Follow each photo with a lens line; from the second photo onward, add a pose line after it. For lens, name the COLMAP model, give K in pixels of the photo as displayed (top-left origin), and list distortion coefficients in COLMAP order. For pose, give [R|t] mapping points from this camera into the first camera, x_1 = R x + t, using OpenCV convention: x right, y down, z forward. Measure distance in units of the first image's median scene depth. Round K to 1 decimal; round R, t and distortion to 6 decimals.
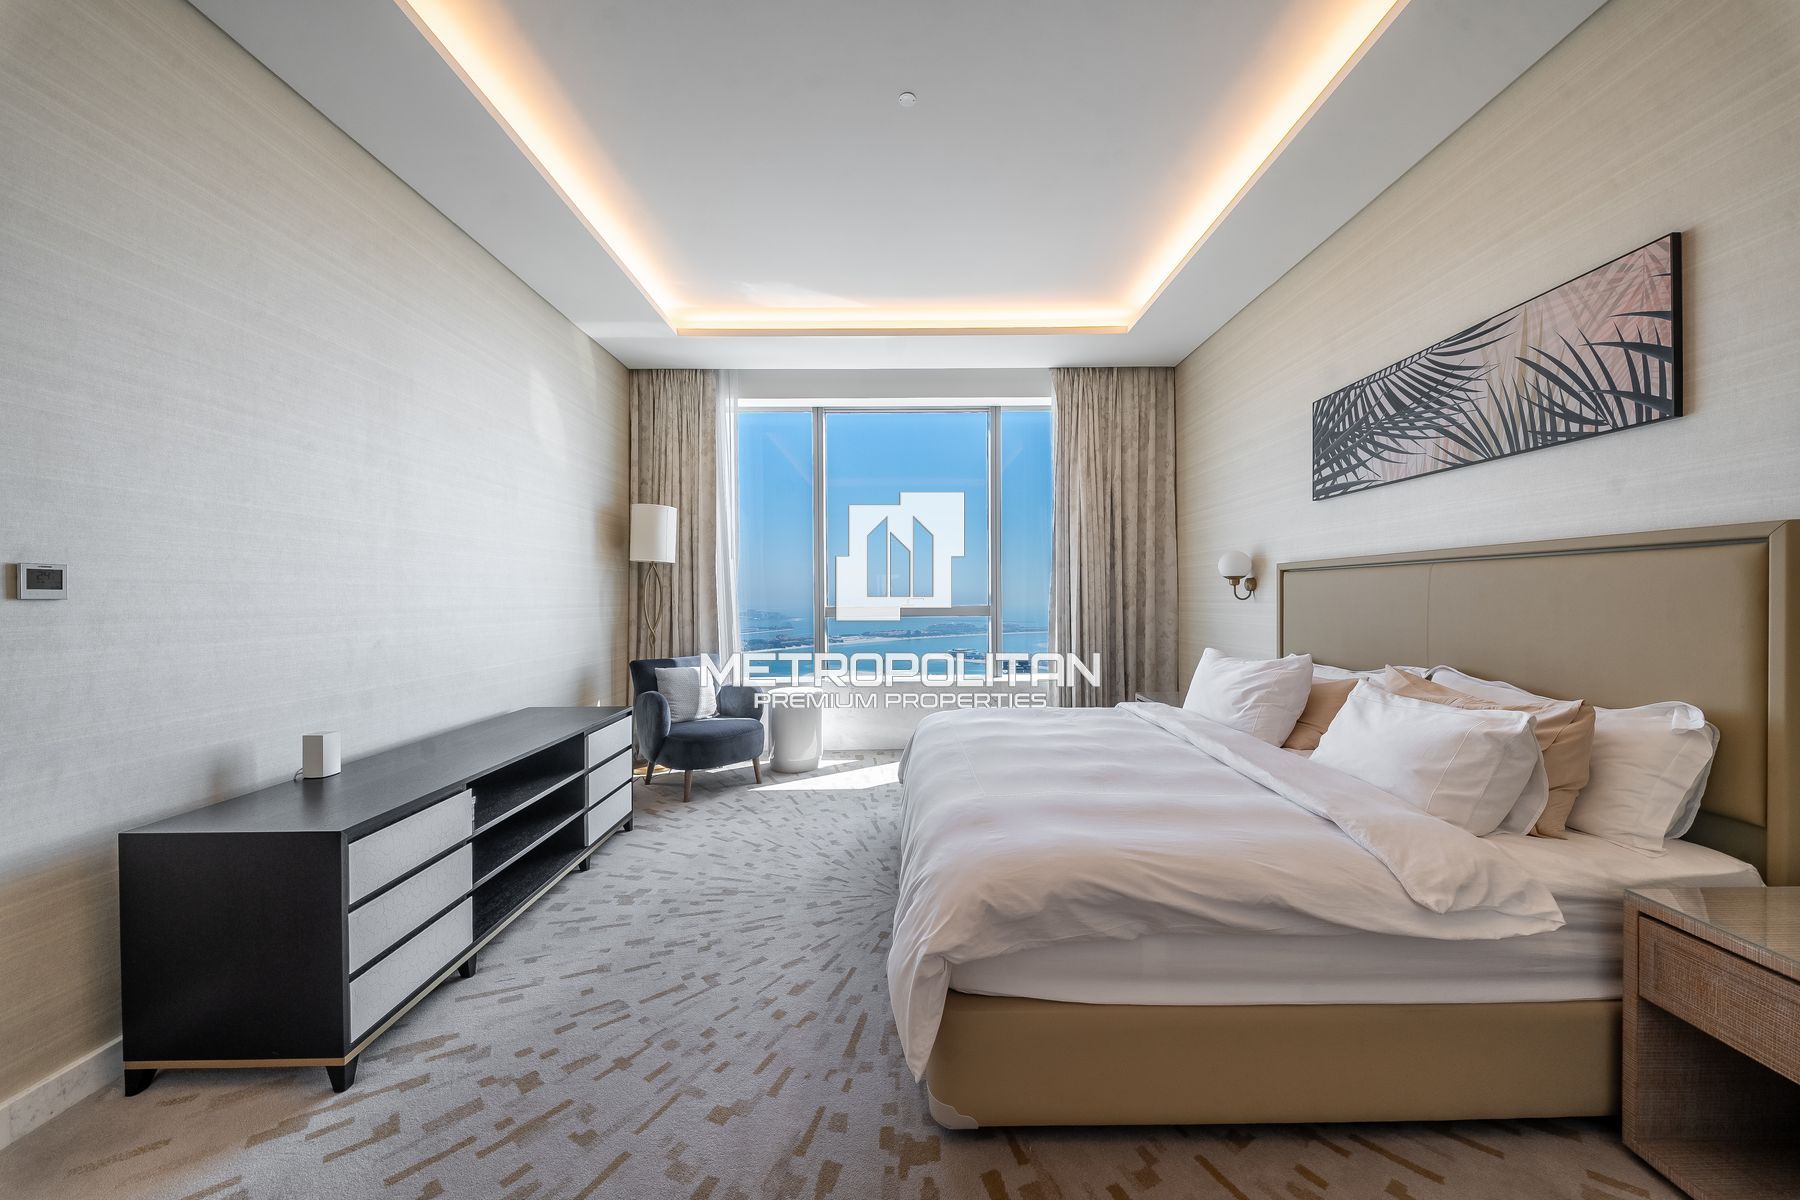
lens RADIAL K [[608.9, 0, 895.2], [0, 608.9, 598.9], [0, 0, 1]] dist [0.031184, -0.013748]
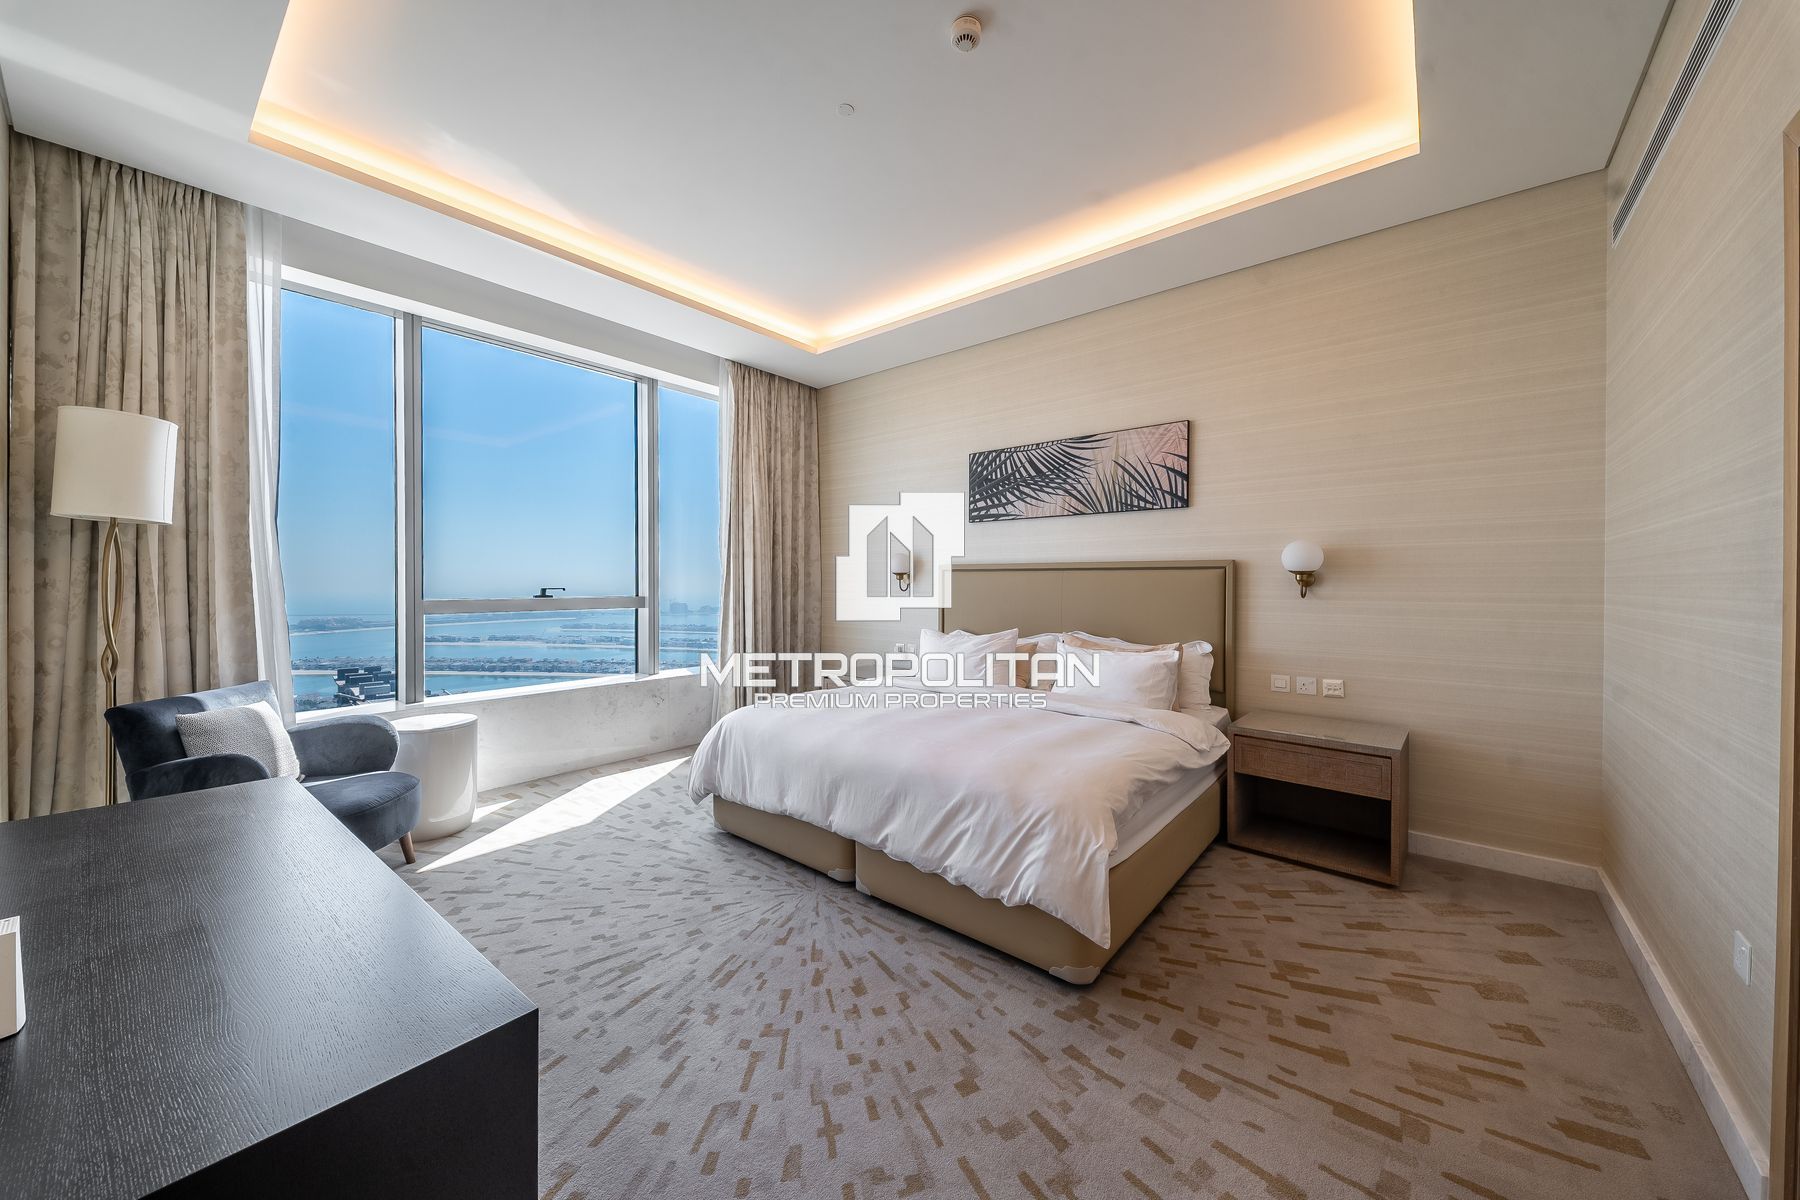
lens RADIAL K [[664.5, 0, 839.1], [0, 664.5, 585.6], [0, 0, 1]] dist [0.017574, -0.000265]
pose [[0.652839, 0.003606, 0.757488, -0.773813], [-0.003748, 0.999992, -0.001530, -0.010792], [-0.757487, -0.001840, 0.652848, 0.250212]]
